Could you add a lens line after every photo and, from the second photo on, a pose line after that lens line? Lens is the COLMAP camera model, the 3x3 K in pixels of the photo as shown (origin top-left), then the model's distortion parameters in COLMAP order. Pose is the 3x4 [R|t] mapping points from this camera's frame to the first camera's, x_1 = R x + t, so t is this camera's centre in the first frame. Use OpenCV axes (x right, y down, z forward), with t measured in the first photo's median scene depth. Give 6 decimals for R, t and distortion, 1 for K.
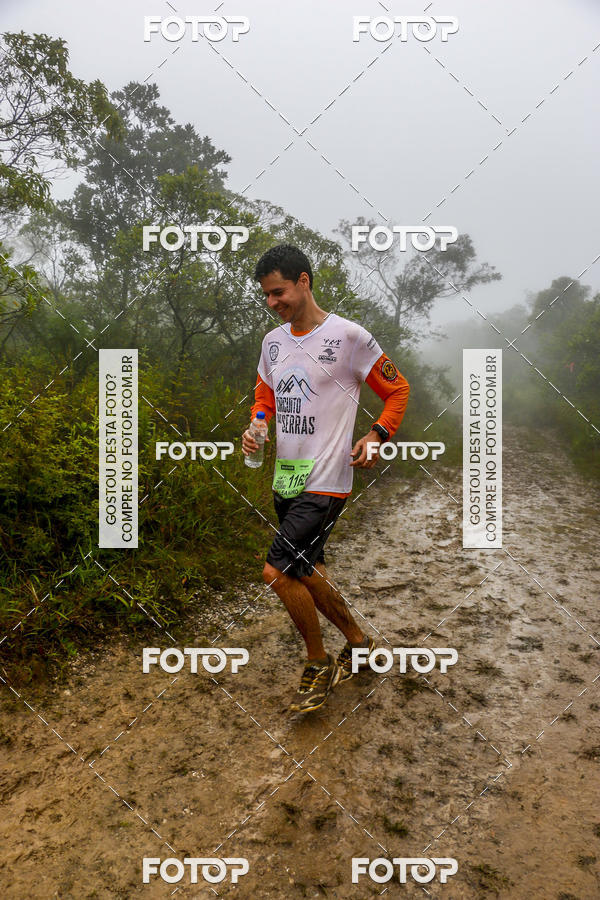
lens RADIAL K [[732.3, 0, 299.3], [0, 732.3, 458.0], [0, 0, 1]] dist [-0.182264, 0.148361]
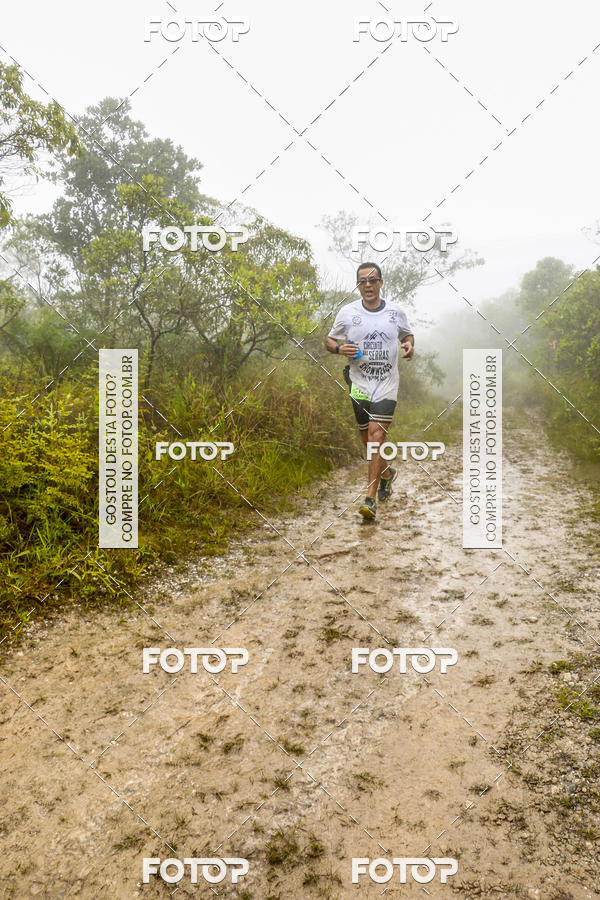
lens RADIAL K [[732.3, 0, 304.4], [0, 732.3, 454.3], [0, 0, 1]] dist [-0.182264, 0.148361]
pose [[0.998034, -0.061810, -0.010376, 0.119609], [0.061789, 0.998086, -0.002346, 0.035530], [0.010501, 0.001700, 0.999943, -0.090664]]
